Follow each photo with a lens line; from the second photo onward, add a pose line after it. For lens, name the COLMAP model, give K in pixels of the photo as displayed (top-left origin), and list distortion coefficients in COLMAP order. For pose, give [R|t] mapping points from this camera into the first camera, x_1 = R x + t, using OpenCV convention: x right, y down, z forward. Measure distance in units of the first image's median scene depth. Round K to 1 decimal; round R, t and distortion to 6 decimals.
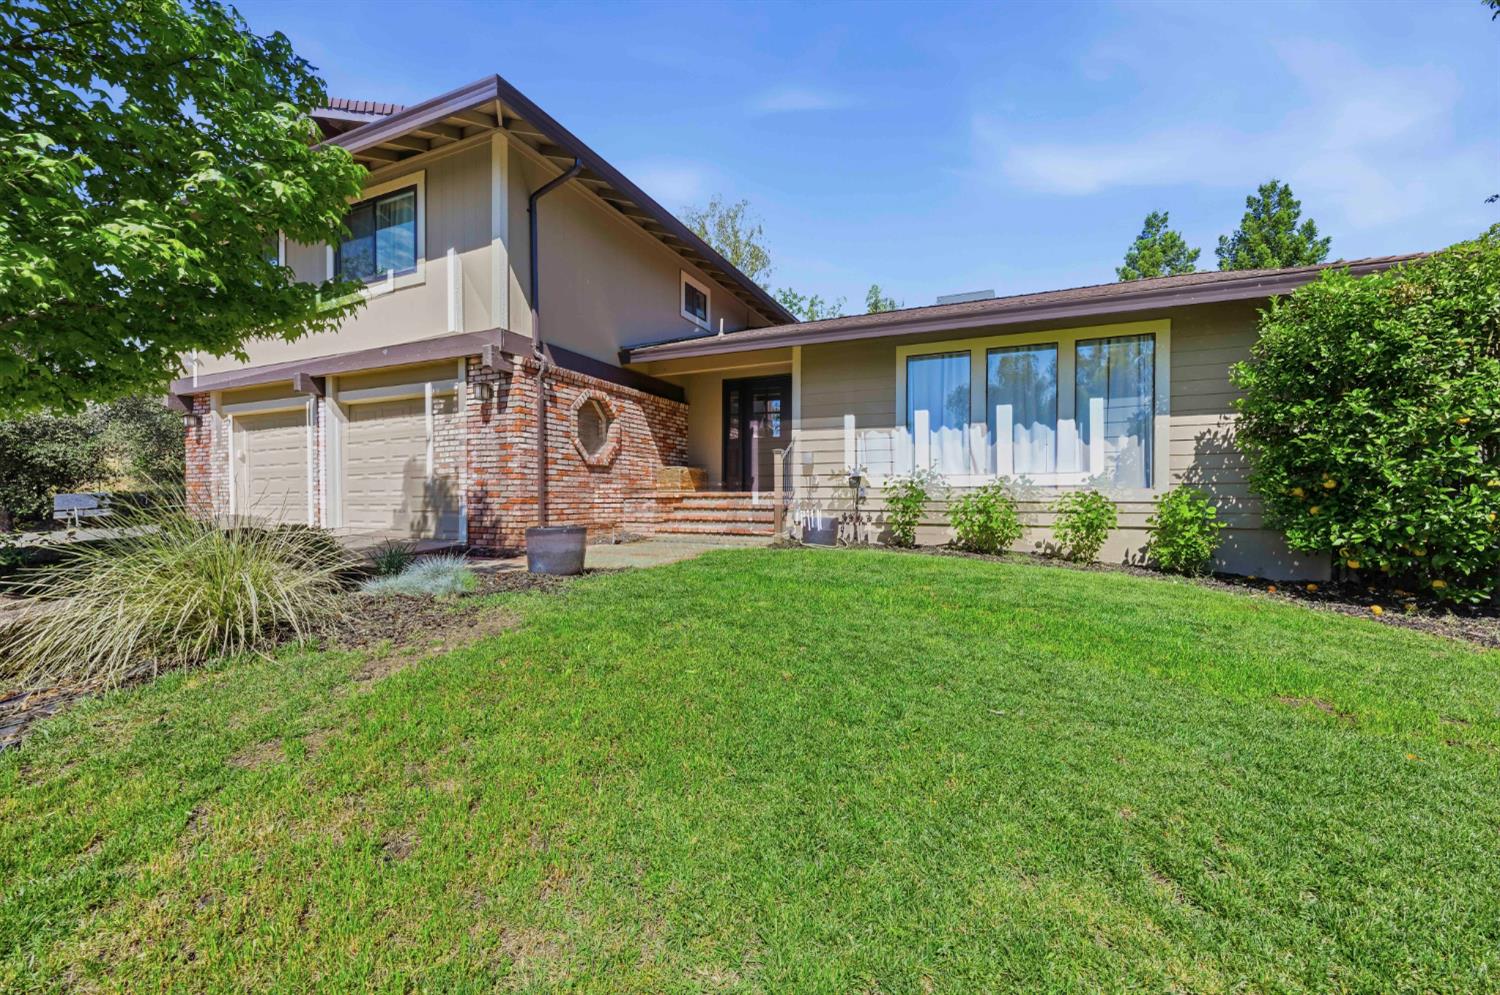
lens RADIAL K [[622.8, 0, 748.9], [0, 622.8, 501.2], [0, 0, 1]] dist [0.000957, 0.000059]
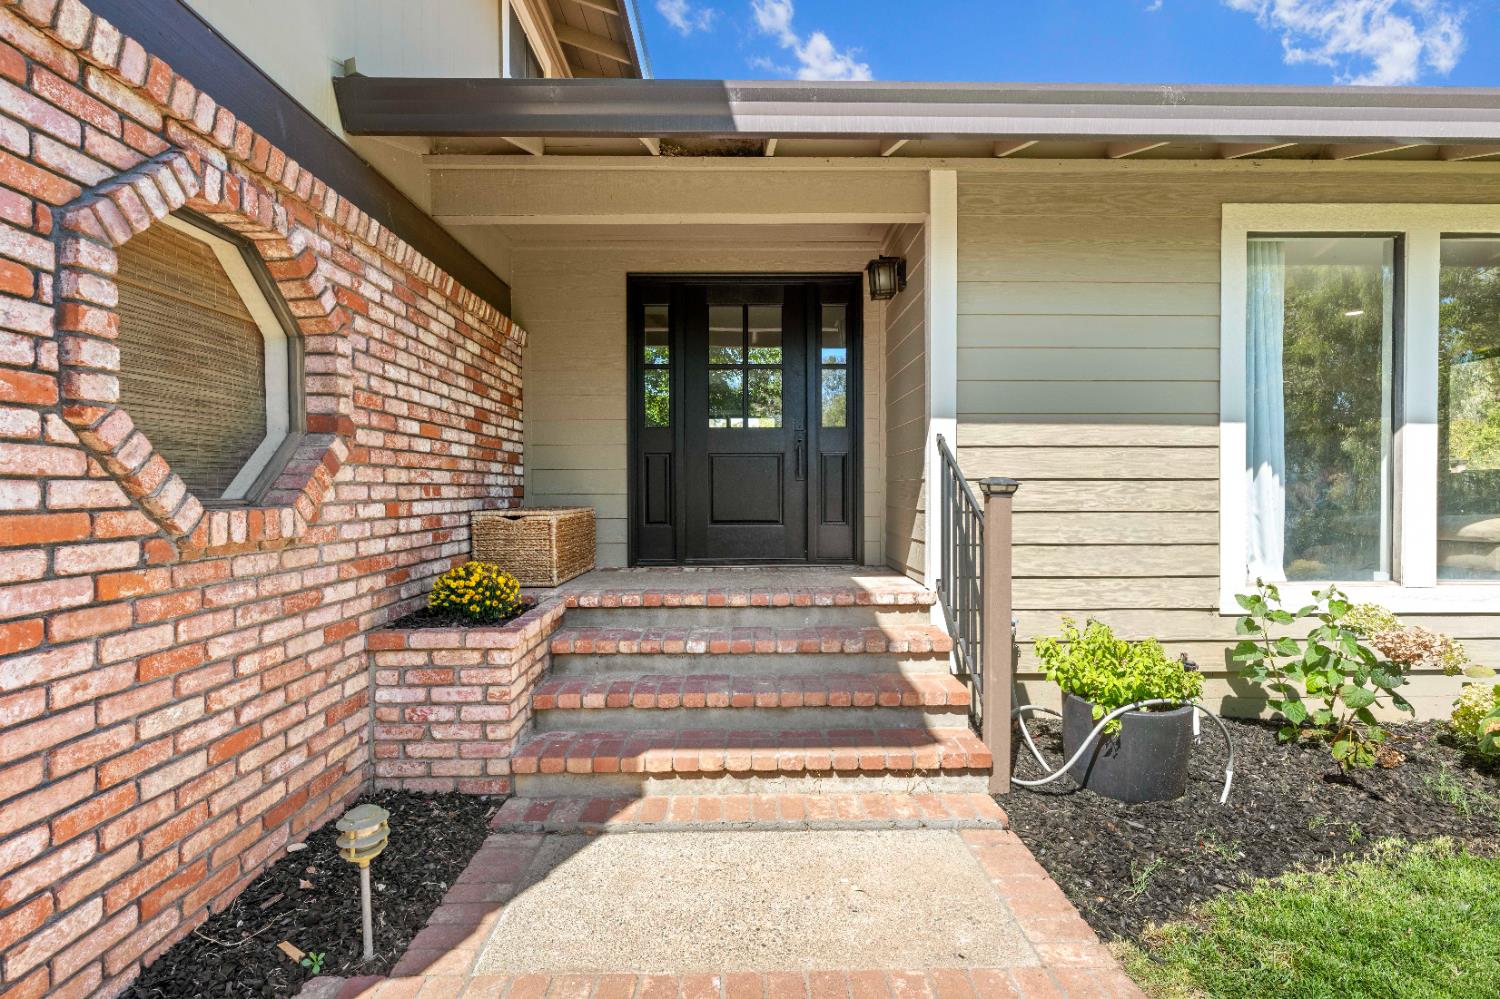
lens RADIAL K [[686.3, 0, 751.1], [0, 686.3, 502.8], [0, 0, 1]] dist [-0.000572, -0.000029]
pose [[0.902173, -0.012940, 0.431181, -0.194301], [0.006391, 0.999841, 0.016634, -0.075508], [-0.431328, -0.012251, 0.902112, 0.732410]]
